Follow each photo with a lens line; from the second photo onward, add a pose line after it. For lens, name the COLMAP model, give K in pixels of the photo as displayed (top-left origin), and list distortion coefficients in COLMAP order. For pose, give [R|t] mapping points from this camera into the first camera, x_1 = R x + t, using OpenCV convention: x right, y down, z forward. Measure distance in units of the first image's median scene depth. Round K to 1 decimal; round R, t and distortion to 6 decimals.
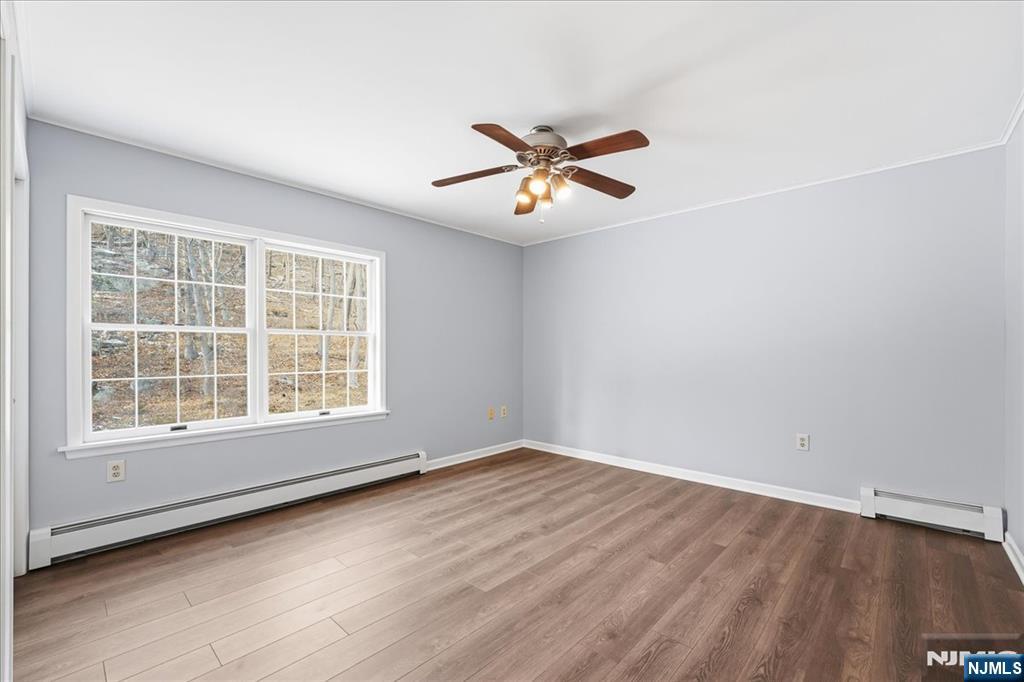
lens RADIAL K [[431.7, 0, 512.0], [0, 431.7, 352.8], [0, 0, 1]] dist [-0.002060, -0.000070]
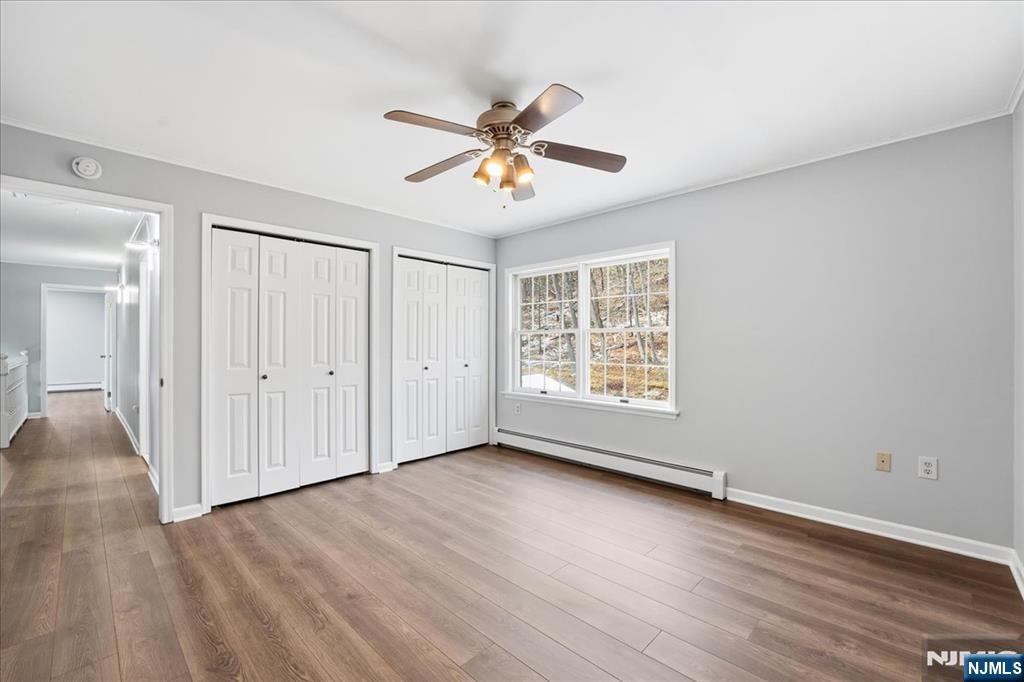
lens RADIAL K [[425.2, 0, 510.7], [0, 425.2, 342.6], [0, 0, 1]] dist [-0.012512, -0.000120]
pose [[-0.028701, -0.005348, -0.999574, 0.681387], [-0.005434, 0.999972, -0.005194, -0.004673], [0.999573, 0.005283, -0.028729, 0.738492]]
